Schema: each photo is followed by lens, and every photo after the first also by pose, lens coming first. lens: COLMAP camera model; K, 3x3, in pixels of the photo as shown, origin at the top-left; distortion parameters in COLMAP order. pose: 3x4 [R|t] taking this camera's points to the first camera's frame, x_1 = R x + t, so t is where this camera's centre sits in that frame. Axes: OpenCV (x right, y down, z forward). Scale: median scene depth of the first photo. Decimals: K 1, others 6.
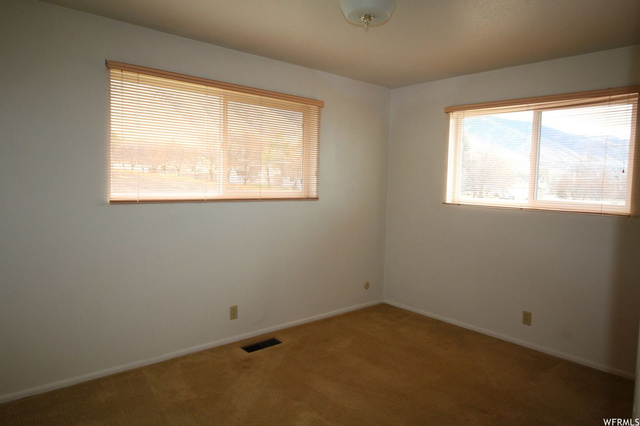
lens RADIAL K [[420.9, 0, 322.4], [0, 420.9, 204.9], [0, 0, 1]] dist [0.000184, -0.000219]
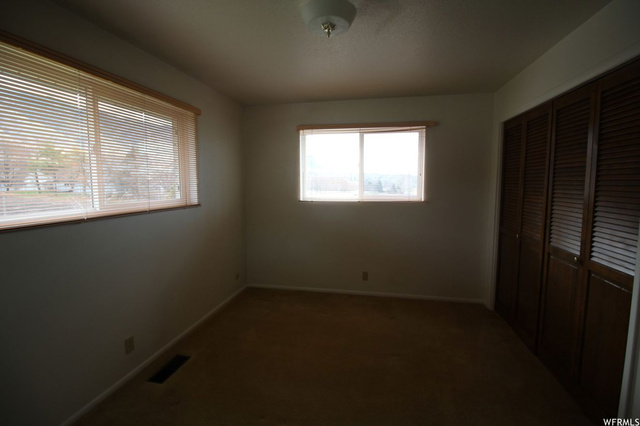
lens RADIAL K [[293.9, 0, 320.9], [0, 293.9, 211.0], [0, 0, 1]] dist [-0.000329, -0.000125]
pose [[0.794716, -0.087137, 0.600694, -0.210709], [0.061704, 0.996113, 0.062862, -0.027991], [-0.603836, -0.012892, 0.797004, 0.254549]]
